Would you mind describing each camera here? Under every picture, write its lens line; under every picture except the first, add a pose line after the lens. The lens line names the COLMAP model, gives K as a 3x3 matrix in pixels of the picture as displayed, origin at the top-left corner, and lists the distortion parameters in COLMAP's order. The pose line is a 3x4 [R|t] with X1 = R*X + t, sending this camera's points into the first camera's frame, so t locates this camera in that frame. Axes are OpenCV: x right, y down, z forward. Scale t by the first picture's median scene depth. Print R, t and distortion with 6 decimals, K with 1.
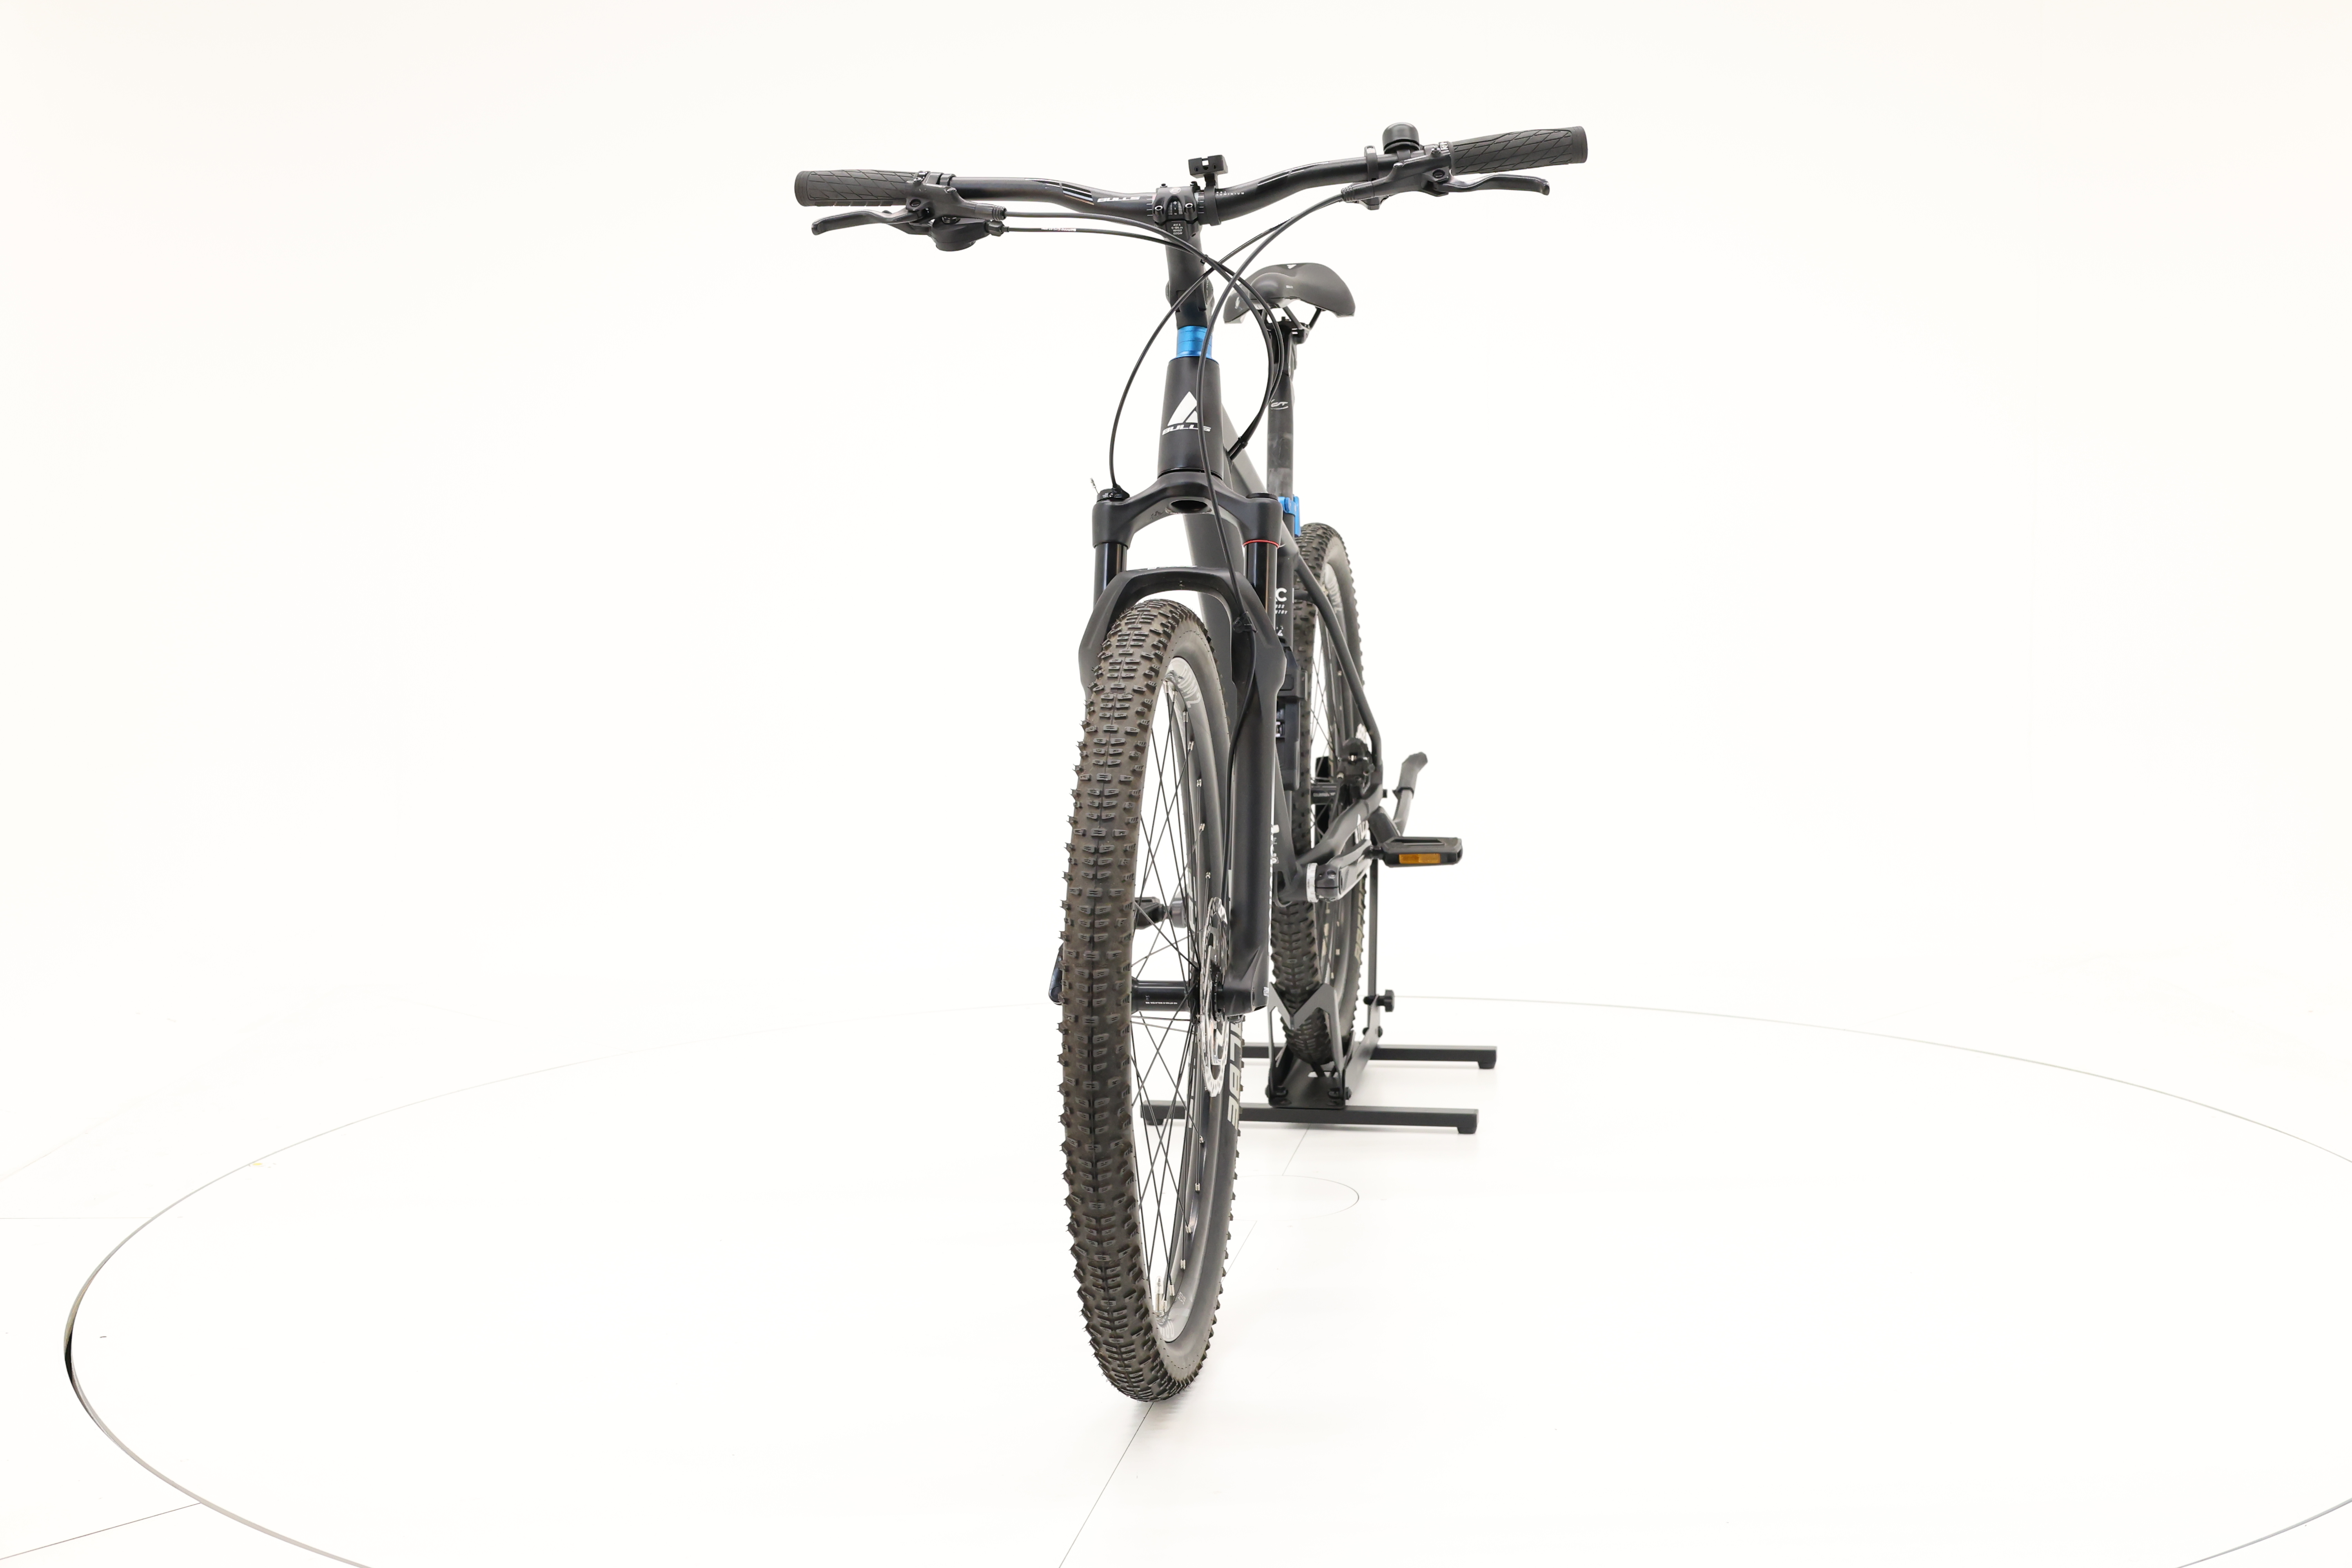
lens RADIAL K [[2640.7, 0, 1176.5], [0, 2640.7, 776.3], [0, 0, 1]] dist [-0.013027, 0.000000]
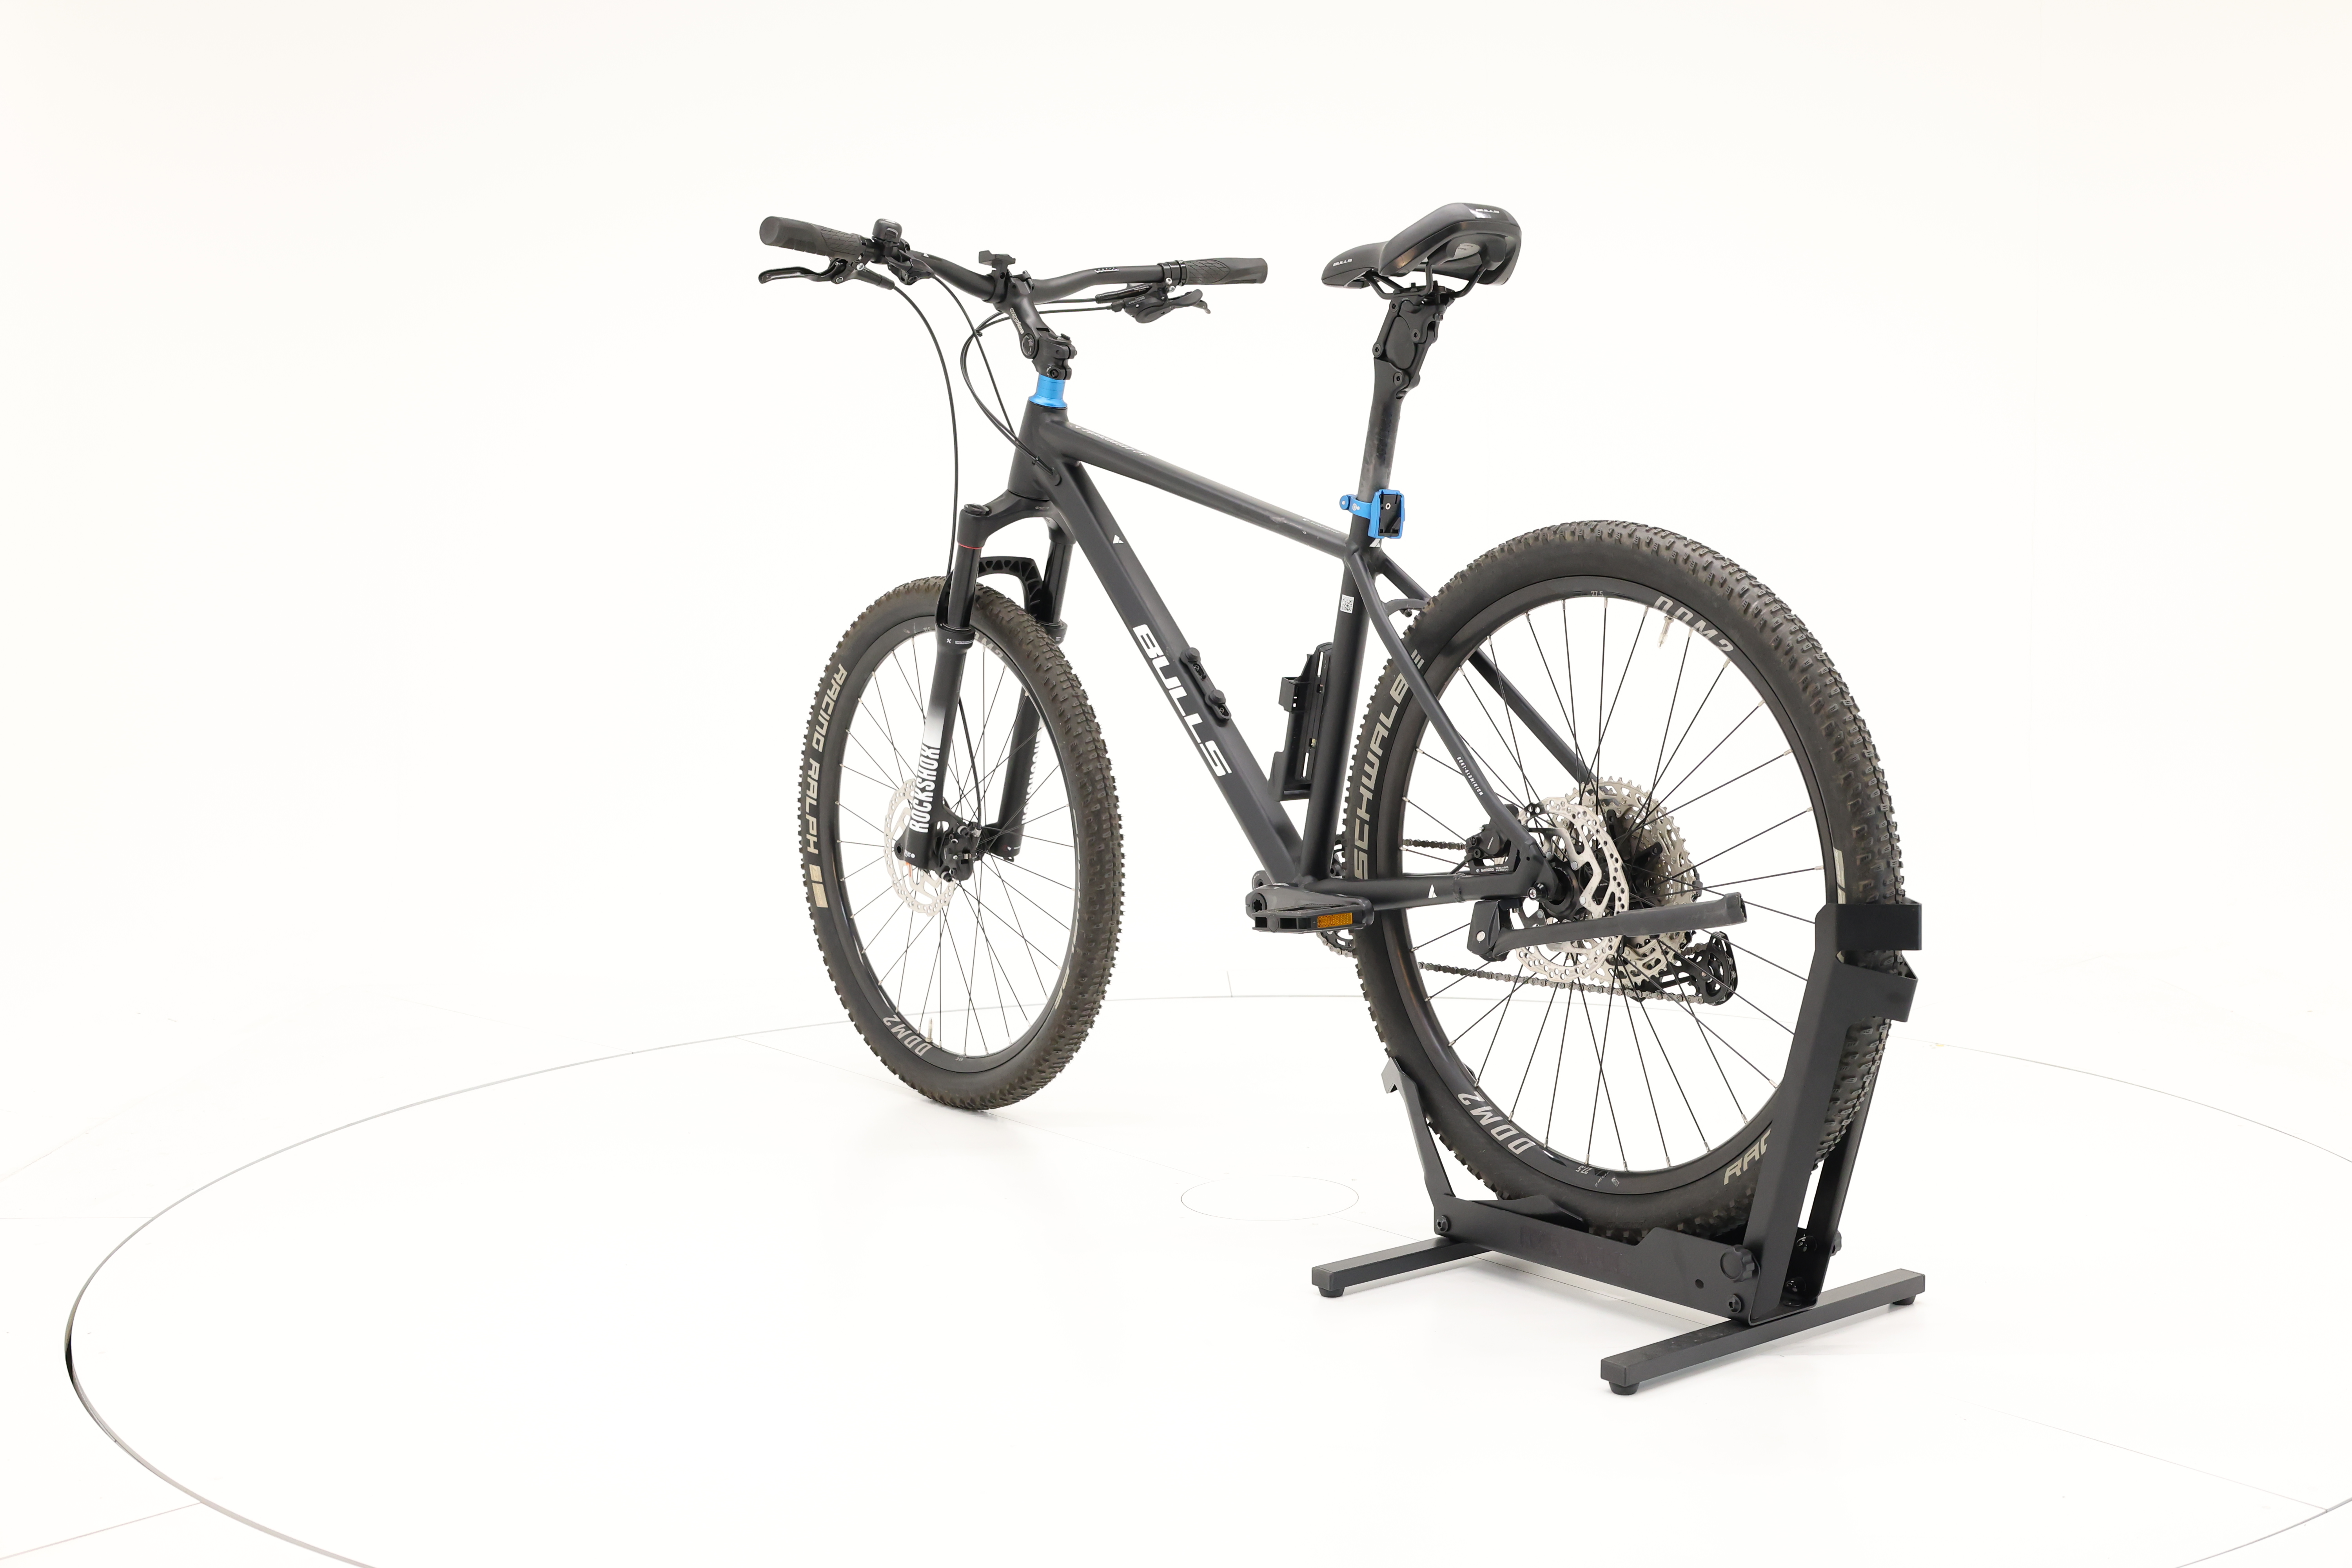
lens RADIAL K [[2640.7, 0, 1174.6], [0, 2640.7, 782.0], [0, 0, 1]] dist [-0.013027, 0.000000]
pose [[-0.665342, 0.102146, -0.739517, 0.960630], [-0.044636, 0.983380, 0.175989, -0.208574], [0.745203, 0.150102, -0.649725, 1.961305]]
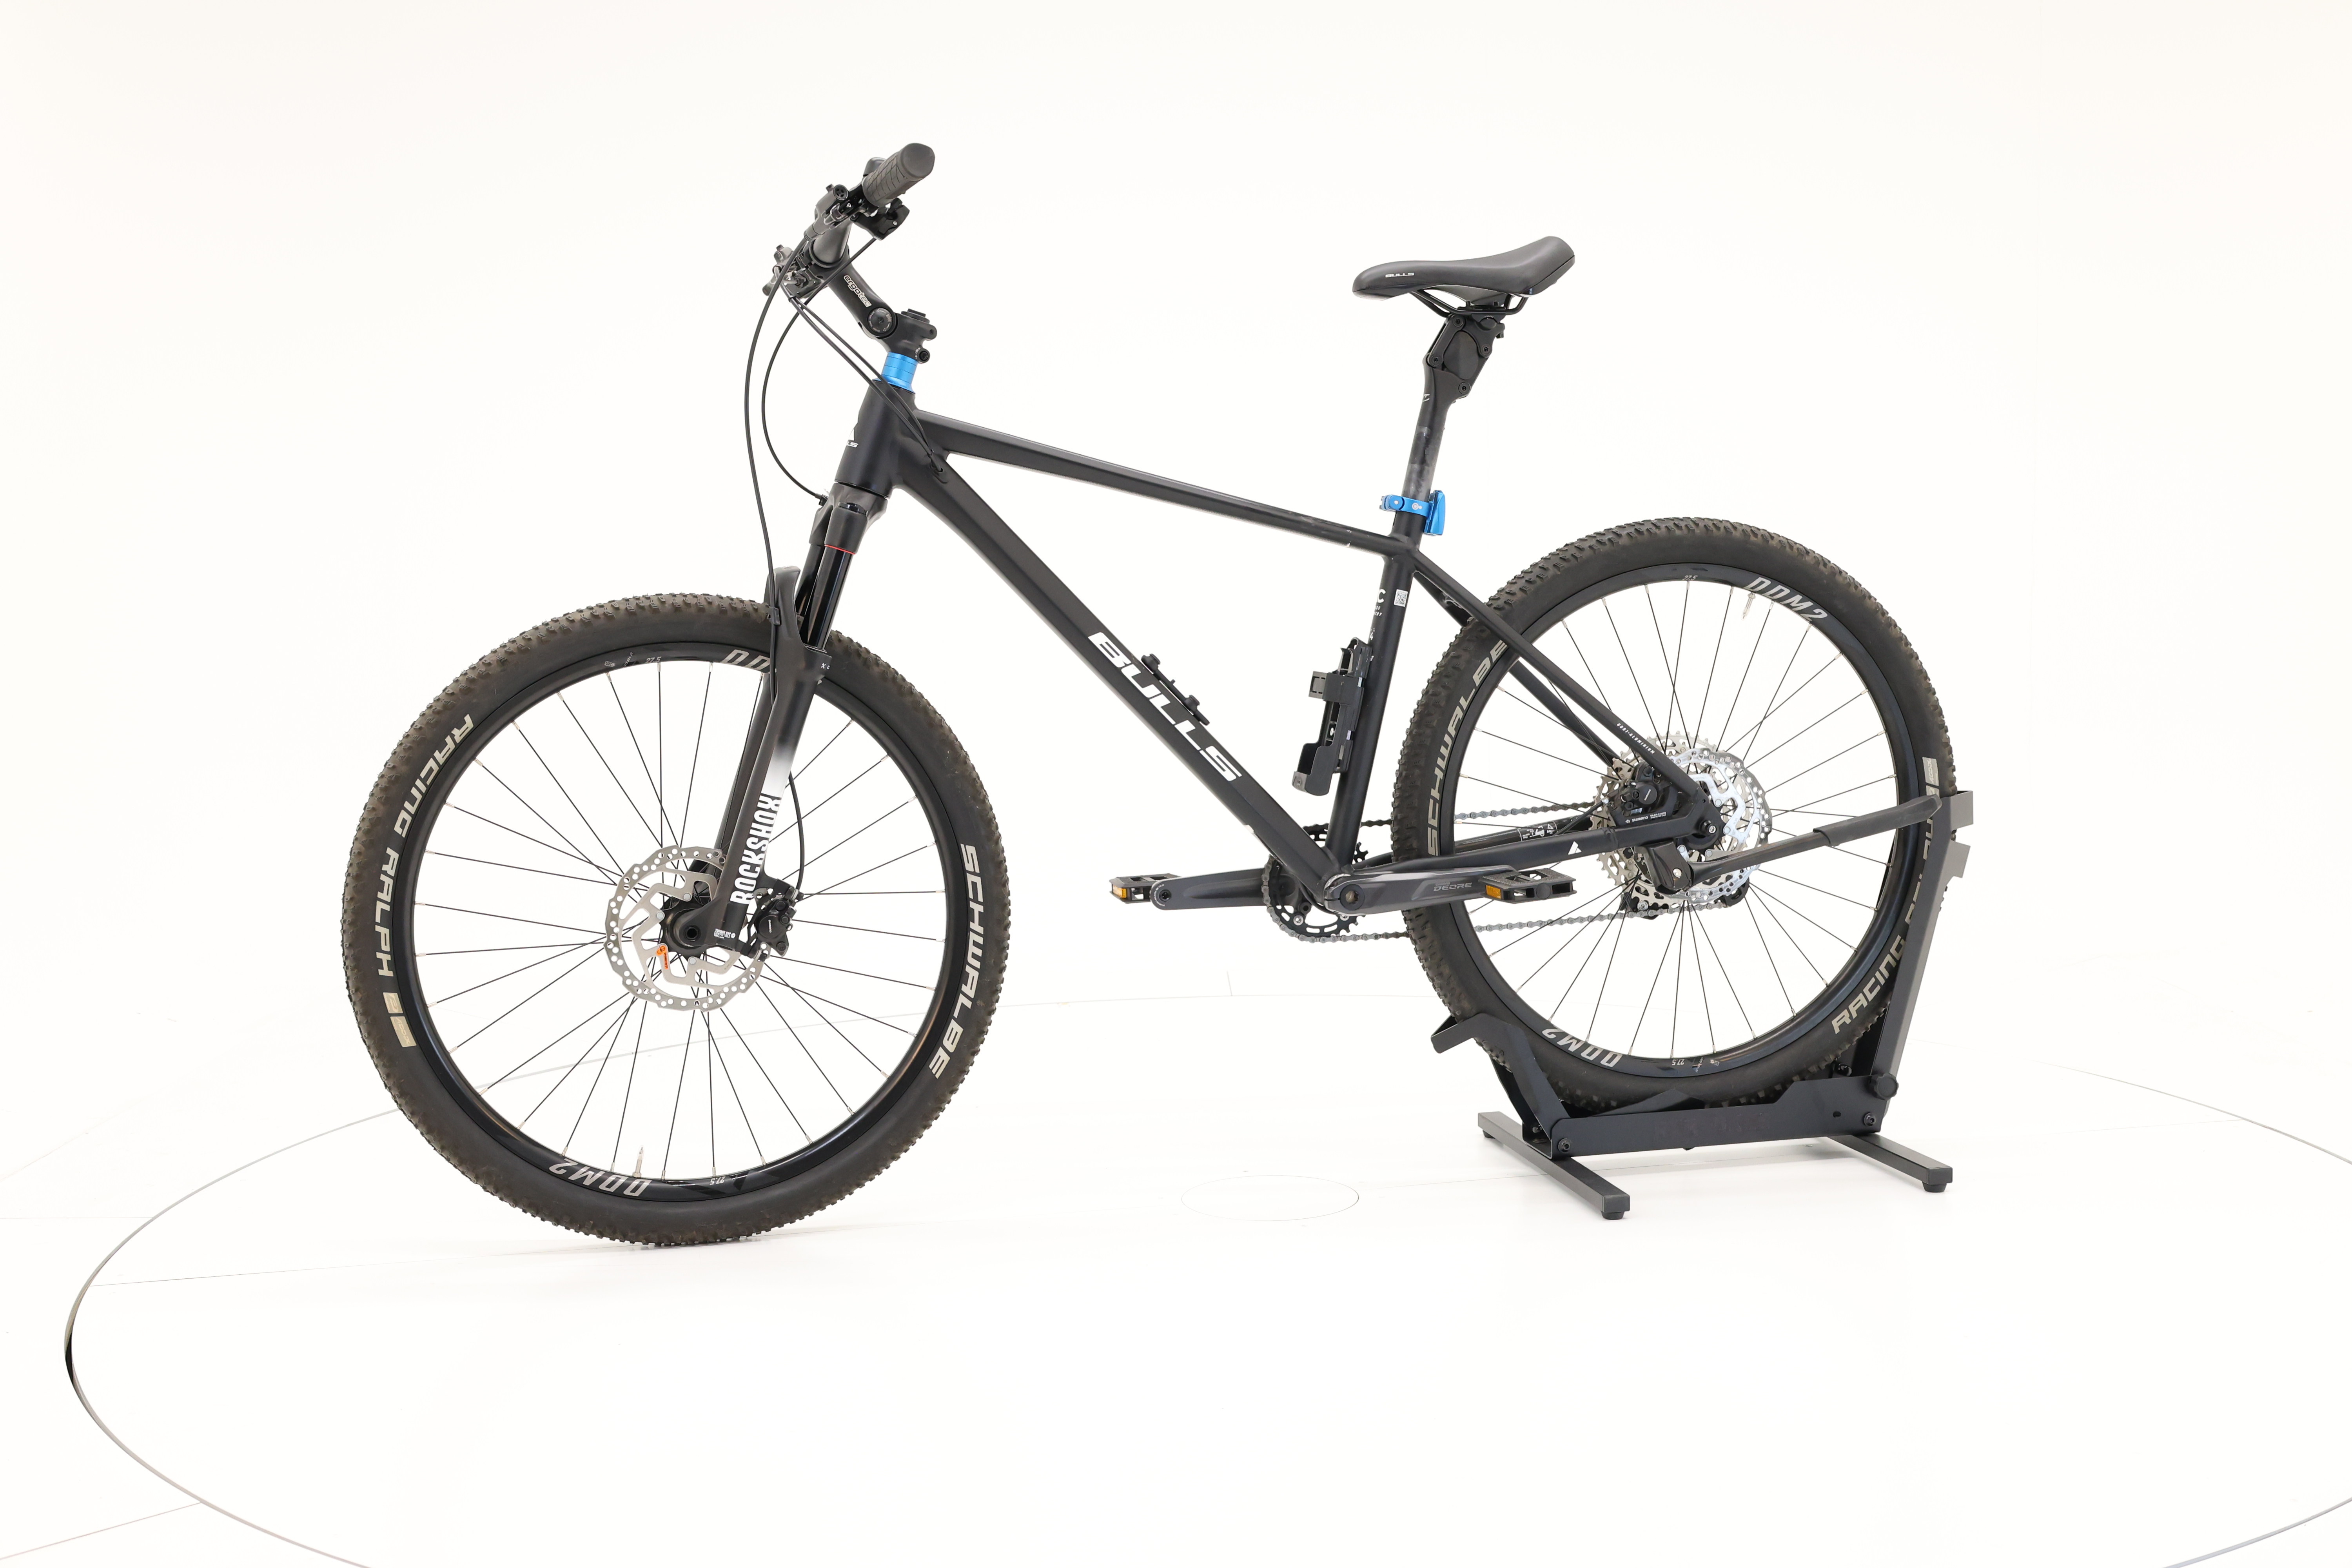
lens RADIAL K [[2640.7, 0, 1180.3], [0, 2640.7, 788.4], [0, 0, 1]] dist [-0.013027, 0.000000]
pose [[0.402574, 0.103815, -0.909481, 1.123028], [-0.080059, 0.993734, 0.077995, -0.085714], [0.911880, 0.041413, 0.408363, 0.678475]]
